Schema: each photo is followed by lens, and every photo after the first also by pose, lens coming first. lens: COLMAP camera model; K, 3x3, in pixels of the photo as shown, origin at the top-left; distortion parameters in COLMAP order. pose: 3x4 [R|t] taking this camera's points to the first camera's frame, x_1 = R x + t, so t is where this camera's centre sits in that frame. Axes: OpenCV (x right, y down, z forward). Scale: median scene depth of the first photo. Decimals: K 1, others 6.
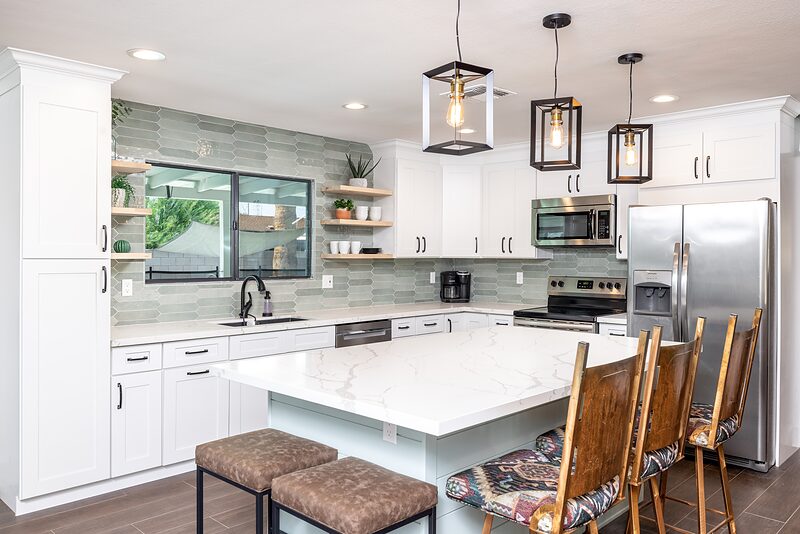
lens RADIAL K [[635.2, 0, 399.3], [0, 635.2, 266.0], [0, 0, 1]] dist [0.013447, 0.002128]
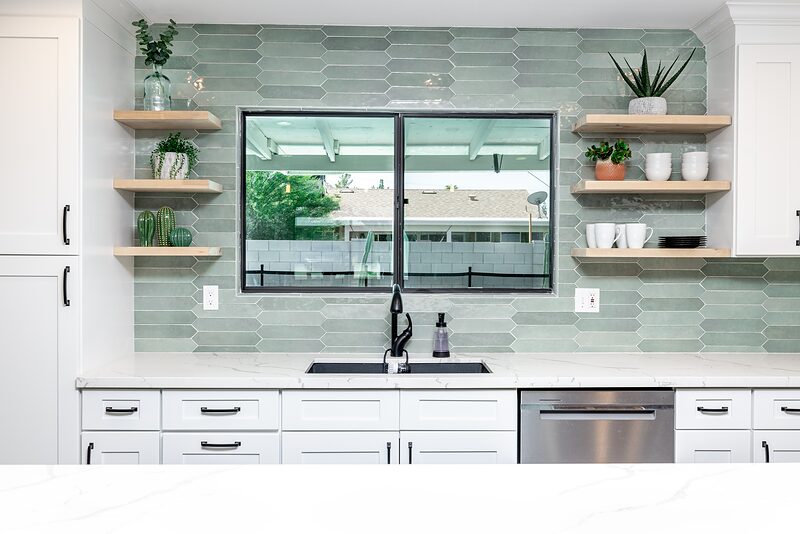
lens RADIAL K [[746.8, 0, 397.7], [0, 746.8, 260.3], [0, 0, 1]] dist [-0.003883, 0.000000]
pose [[0.705057, 0.009805, -0.709083, 0.221883], [-0.013386, 0.999910, 0.000516, -0.007284], [0.709024, 0.009128, 0.705125, 0.453336]]
